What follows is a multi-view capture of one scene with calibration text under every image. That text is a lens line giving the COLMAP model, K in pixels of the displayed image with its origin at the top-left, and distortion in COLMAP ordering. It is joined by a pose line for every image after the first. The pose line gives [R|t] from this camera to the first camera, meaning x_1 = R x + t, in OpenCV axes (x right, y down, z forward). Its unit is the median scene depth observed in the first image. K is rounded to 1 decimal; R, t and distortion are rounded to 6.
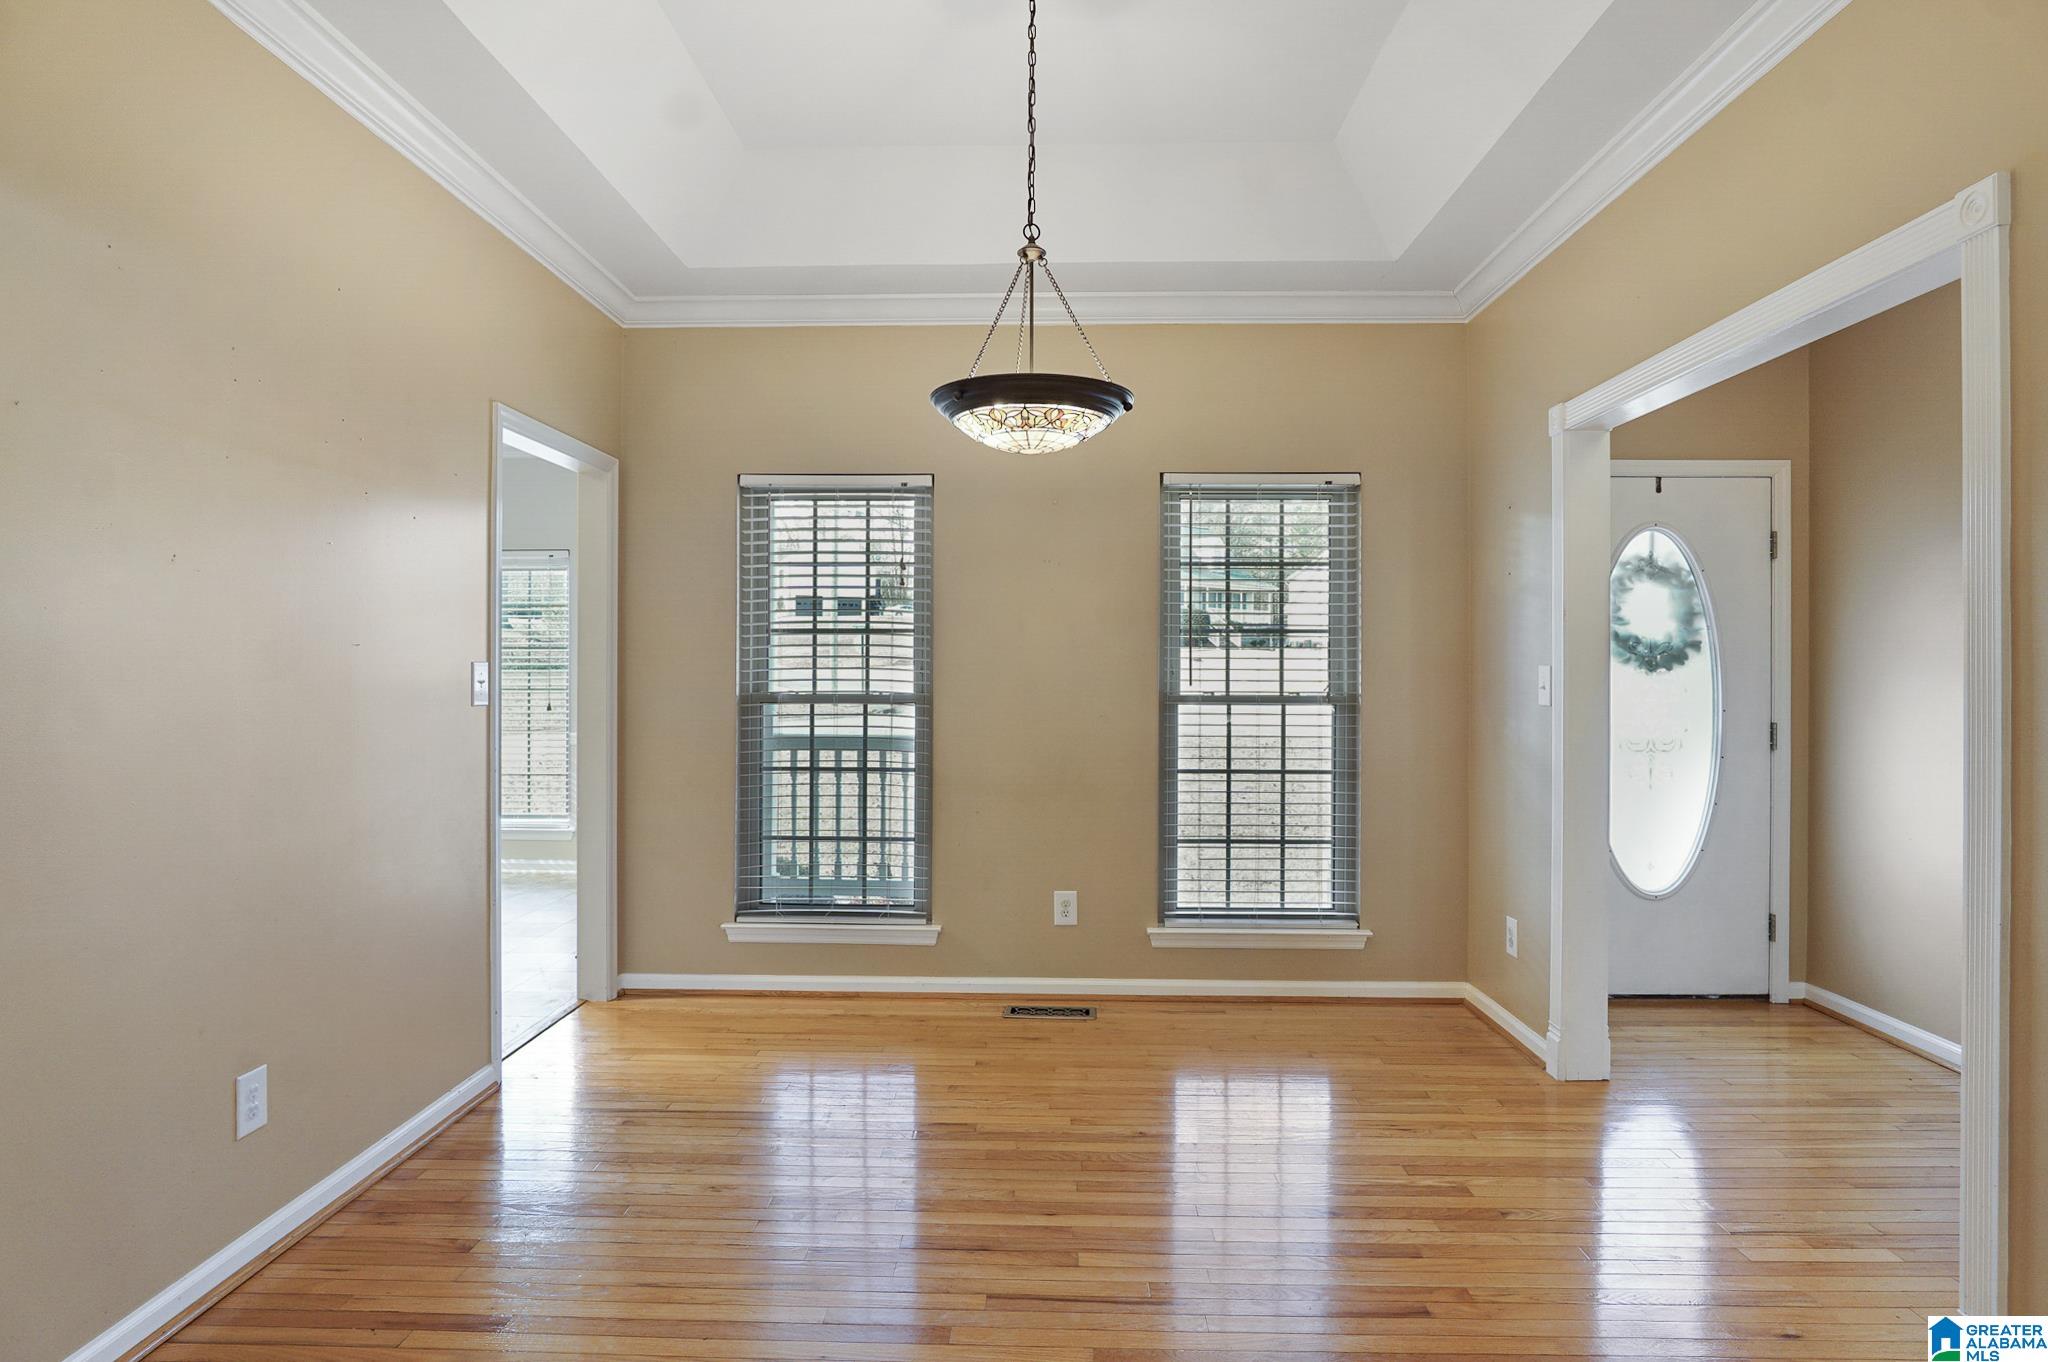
lens RADIAL K [[1103.8, 0, 1007.3], [0, 1103.8, 667.1], [0, 0, 1]] dist [-0.035865, 0.009080]
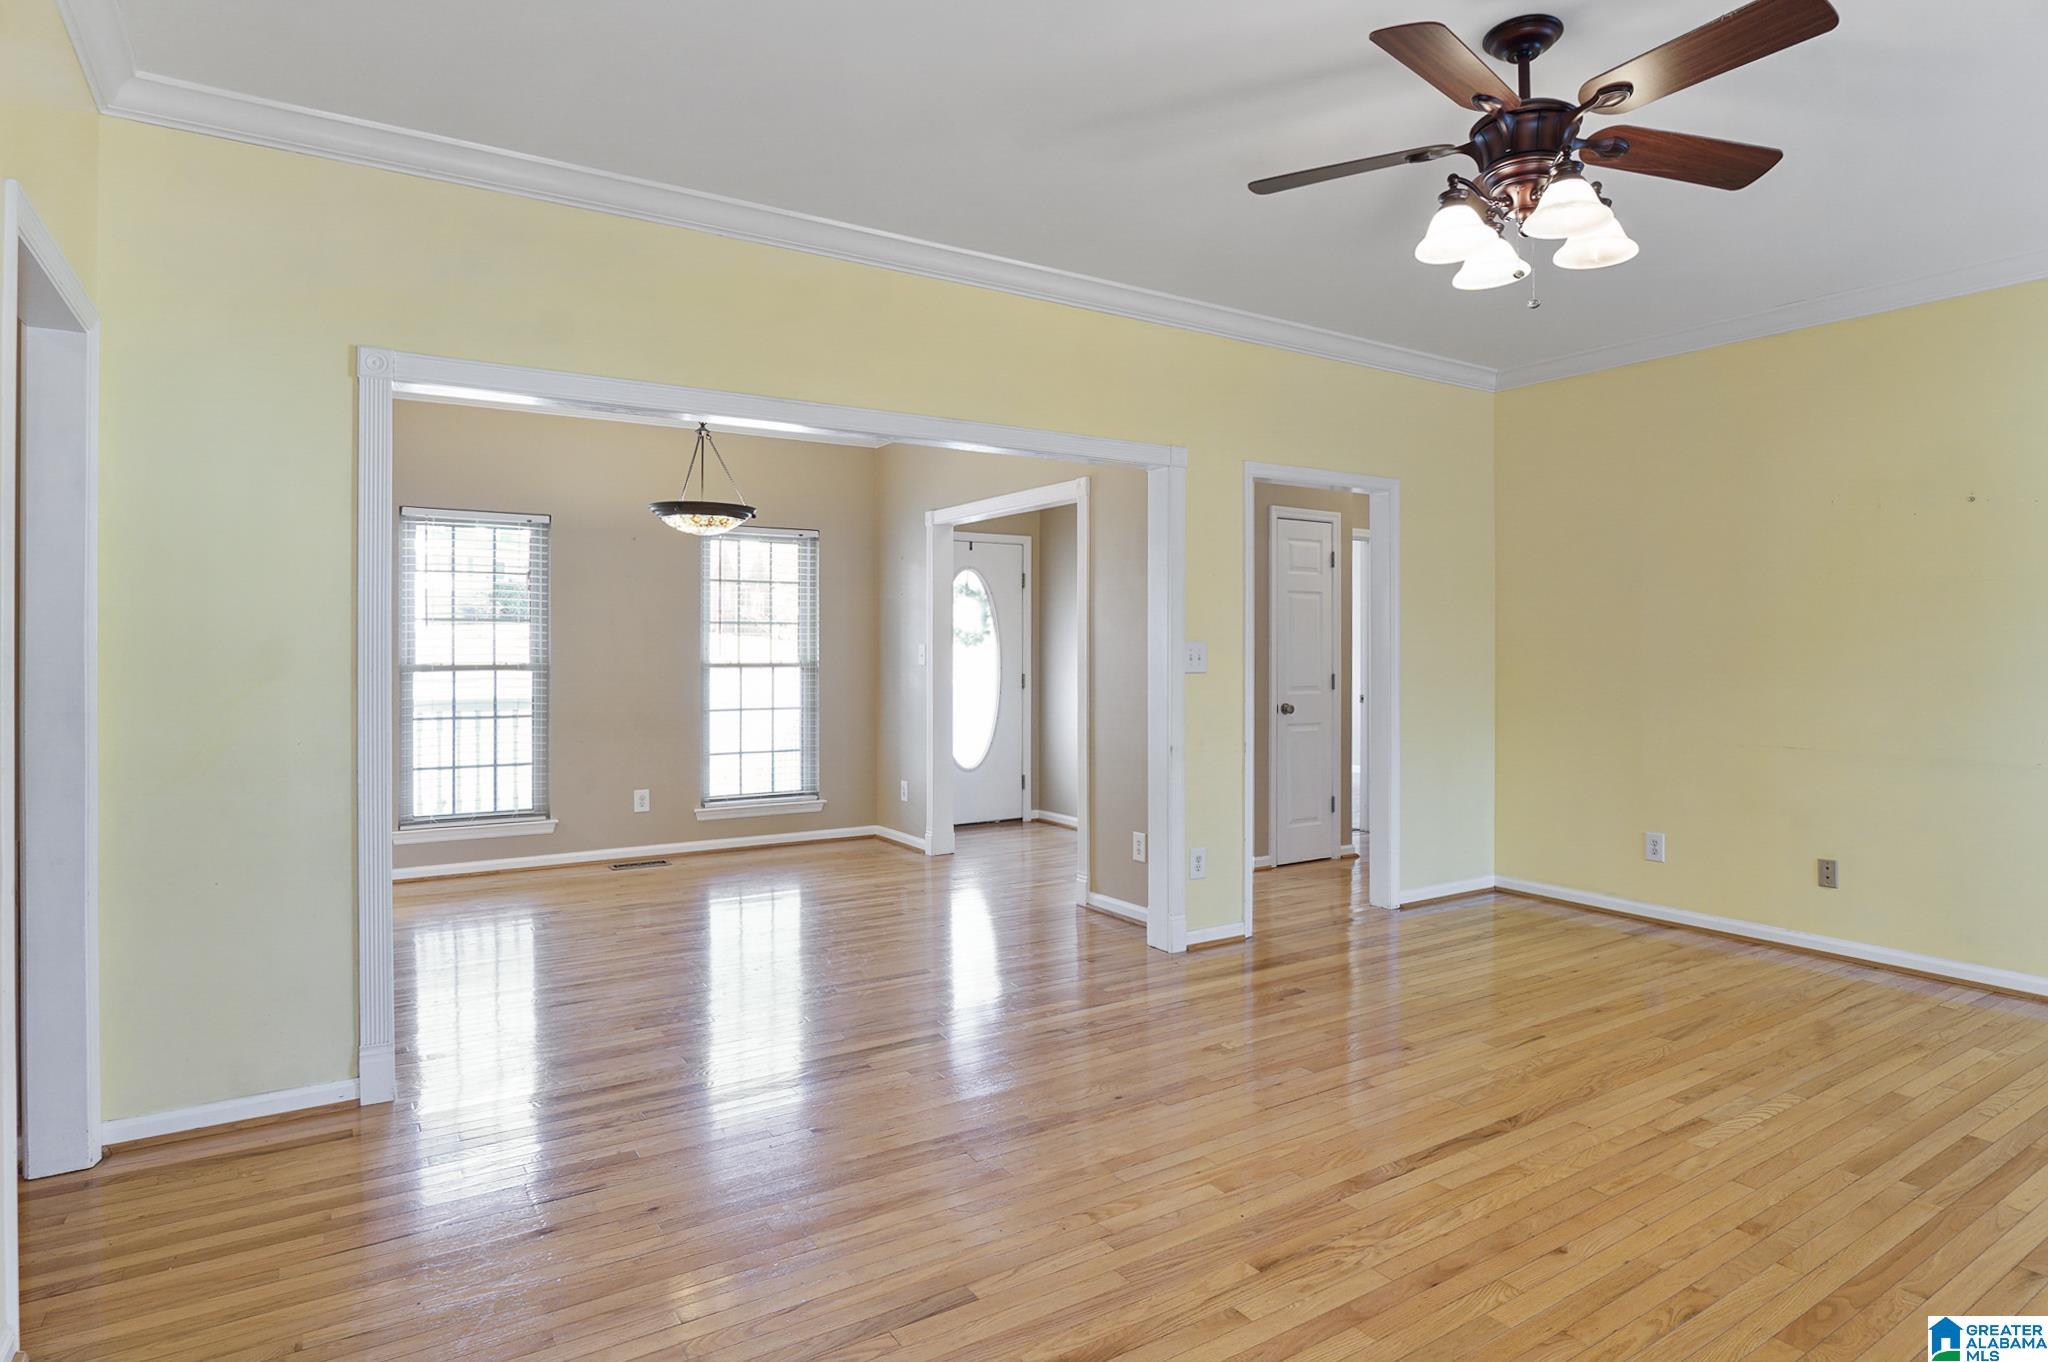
lens RADIAL K [[1124.4, 0, 1028.8], [0, 1124.4, 645.2], [0, 0, 1]] dist [-0.032874, 0.008522]
pose [[0.819153, -0.001184, 0.573573, -0.412661], [0.001500, 0.999999, -0.000078, 0.000834], [-0.573572, 0.000924, 0.819154, -0.613195]]
